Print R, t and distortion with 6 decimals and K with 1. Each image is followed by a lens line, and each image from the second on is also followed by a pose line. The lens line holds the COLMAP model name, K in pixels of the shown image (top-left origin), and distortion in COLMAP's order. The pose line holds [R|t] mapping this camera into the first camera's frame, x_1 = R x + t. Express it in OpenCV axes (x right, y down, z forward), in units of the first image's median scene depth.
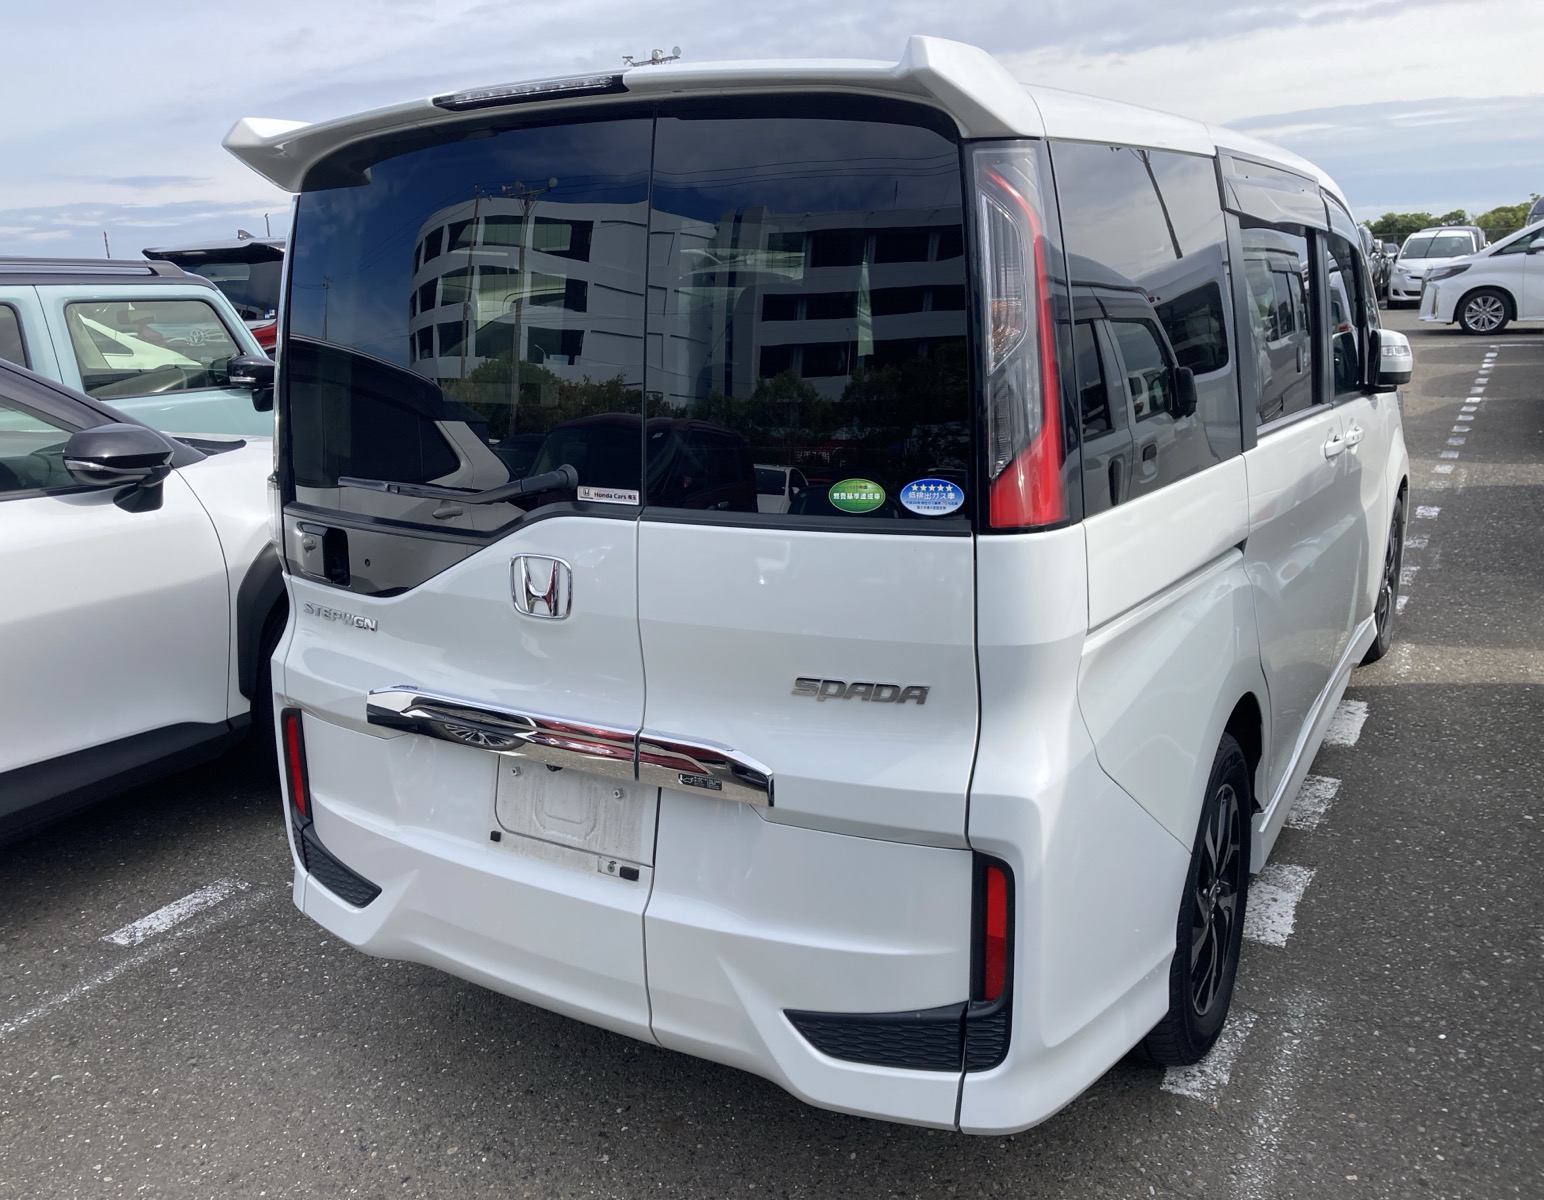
lens RADIAL K [[1317.6, 0, 772.0], [0, 1317.6, 600.0], [0, 0, 1]] dist [0.024466, 0.003513]
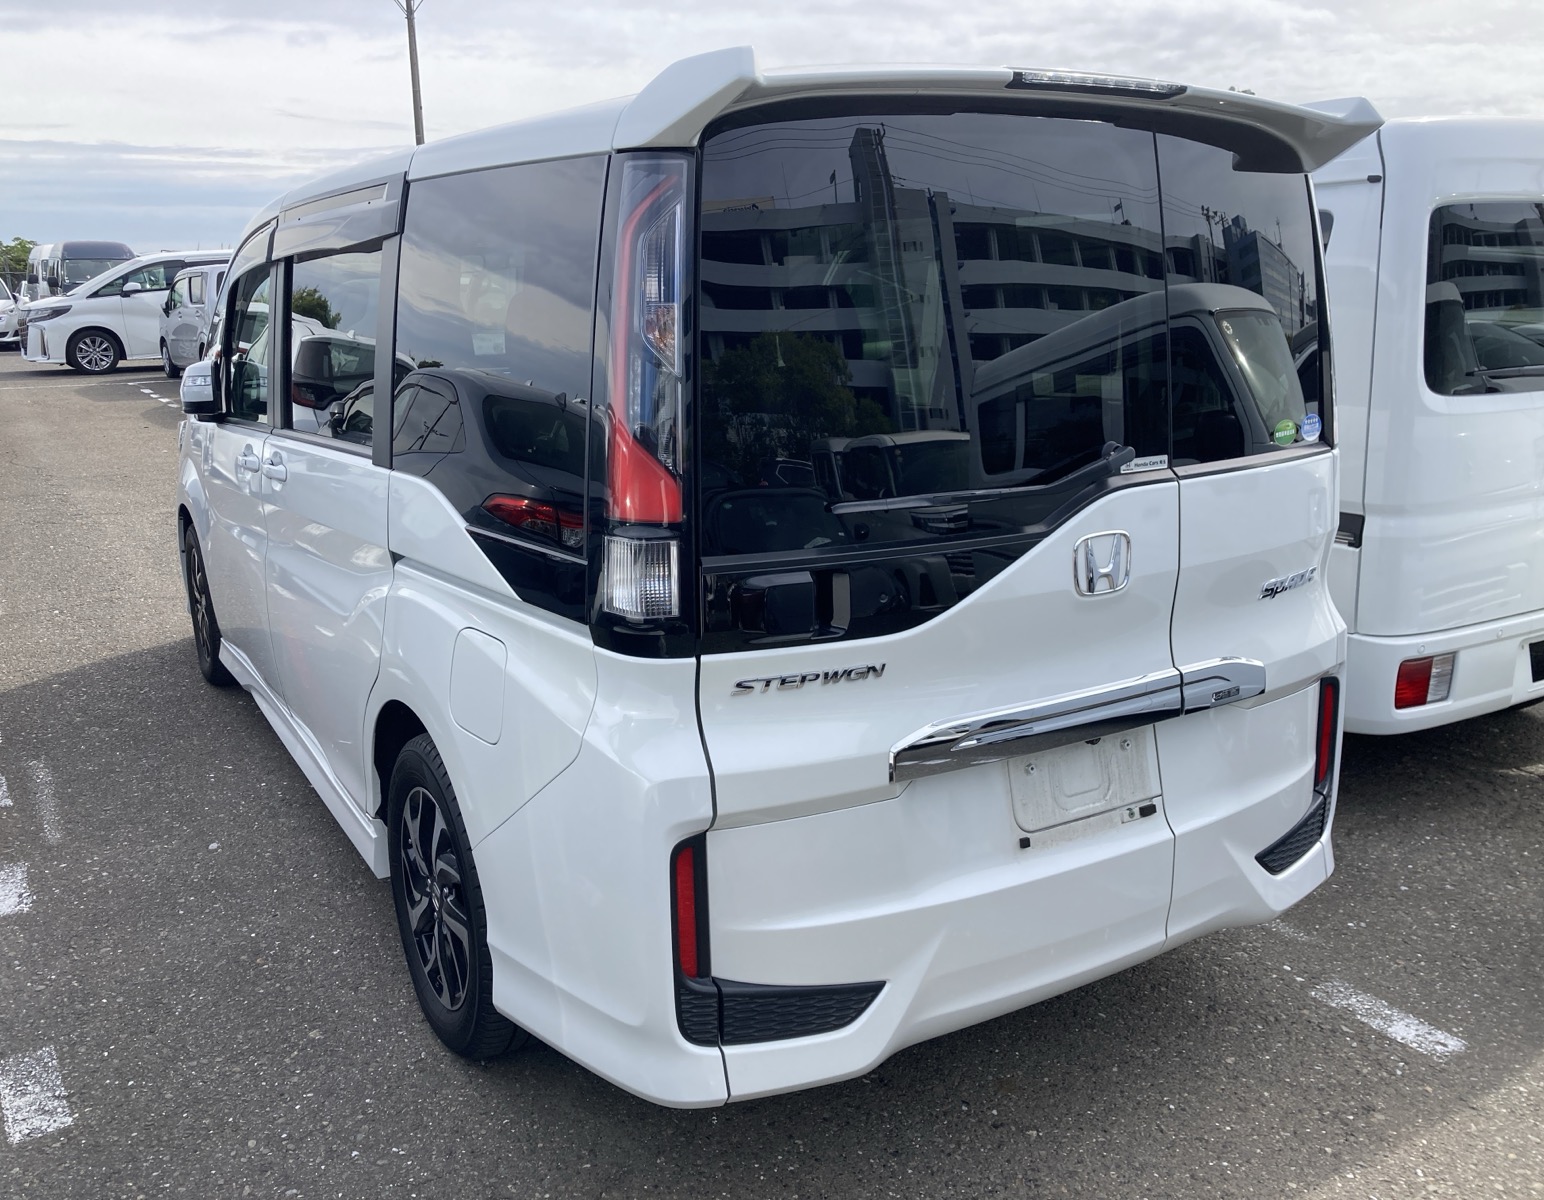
lens RADIAL K [[1306.1, 0, 772.0], [0, 1306.1, 600.0], [0, 0, 1]] dist [0.026178, 0.003925]
pose [[0.479217, -0.187865, 0.857355, -0.120067], [0.215169, 0.972162, 0.092753, -0.013477], [-0.850913, 0.140027, 0.506300, 0.071863]]
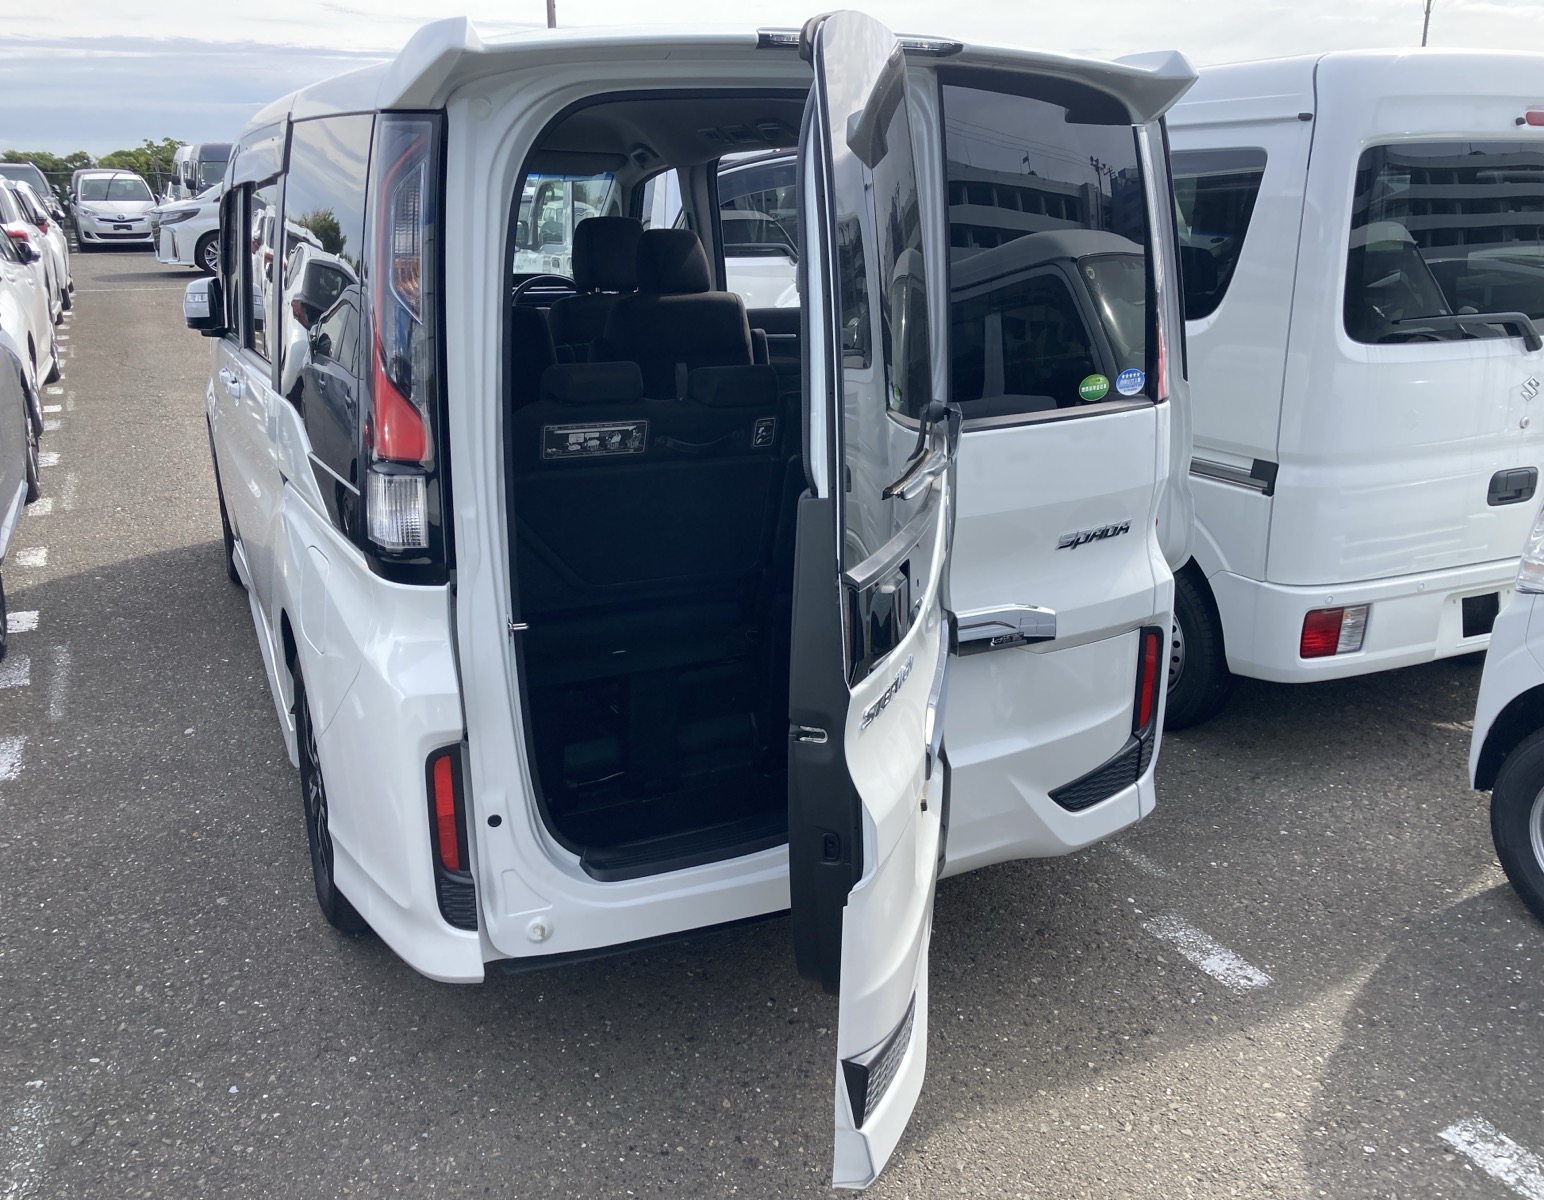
lens RADIAL K [[1307.2, 0, 767.0], [0, 1307.2, 625.4], [0, 0, 1]] dist [-0.000440, 0.053144]
pose [[0.570313, -0.236330, 0.786697, -0.111005], [0.188125, 0.969842, 0.154967, -0.010219], [-0.799595, 0.059618, 0.597573, 0.043984]]
